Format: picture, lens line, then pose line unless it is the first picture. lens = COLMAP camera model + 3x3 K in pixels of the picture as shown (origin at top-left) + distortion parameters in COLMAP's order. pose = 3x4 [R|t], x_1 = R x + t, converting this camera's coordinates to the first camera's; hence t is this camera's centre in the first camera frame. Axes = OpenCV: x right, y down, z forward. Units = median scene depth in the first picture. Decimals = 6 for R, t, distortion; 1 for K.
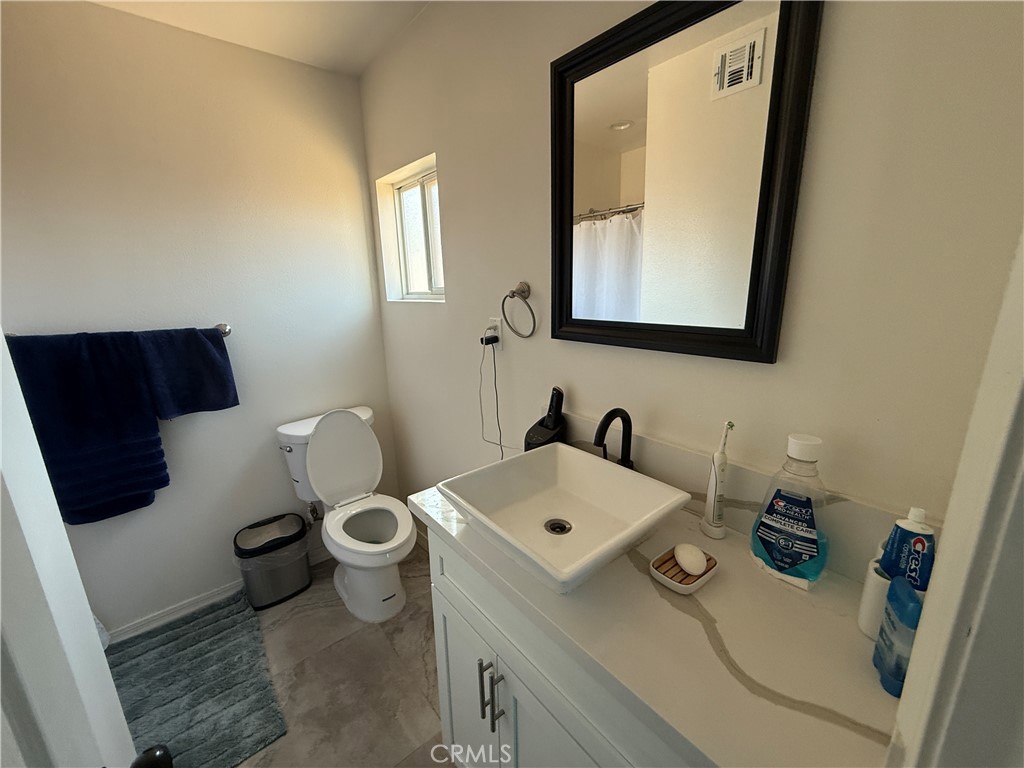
lens RADIAL K [[407.1, 0, 511.8], [0, 407.1, 386.8], [0, 0, 1]] dist [0.001978, 0.000271]
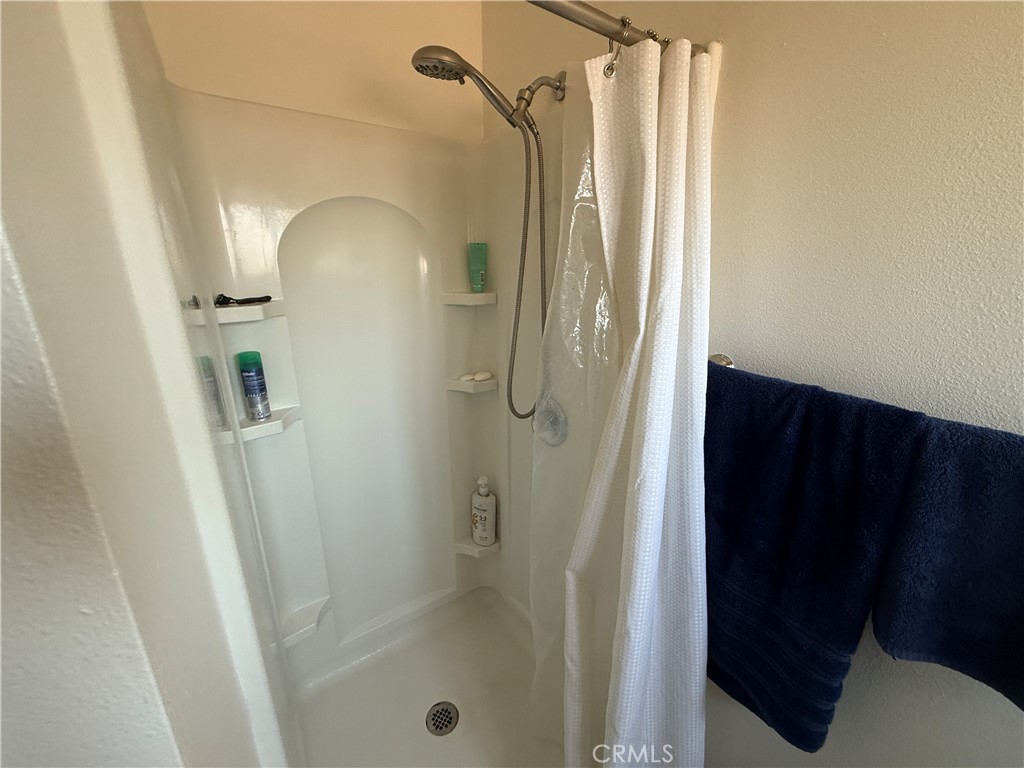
lens RADIAL K [[407.1, 0, 510.0], [0, 407.1, 387.0], [0, 0, 1]] dist [0.001978, 0.000271]
pose [[-0.013757, 0.293193, -0.955954, -0.562272], [-0.247464, 0.925305, 0.287354, -0.163772], [0.968799, 0.240517, 0.059826, 0.594895]]
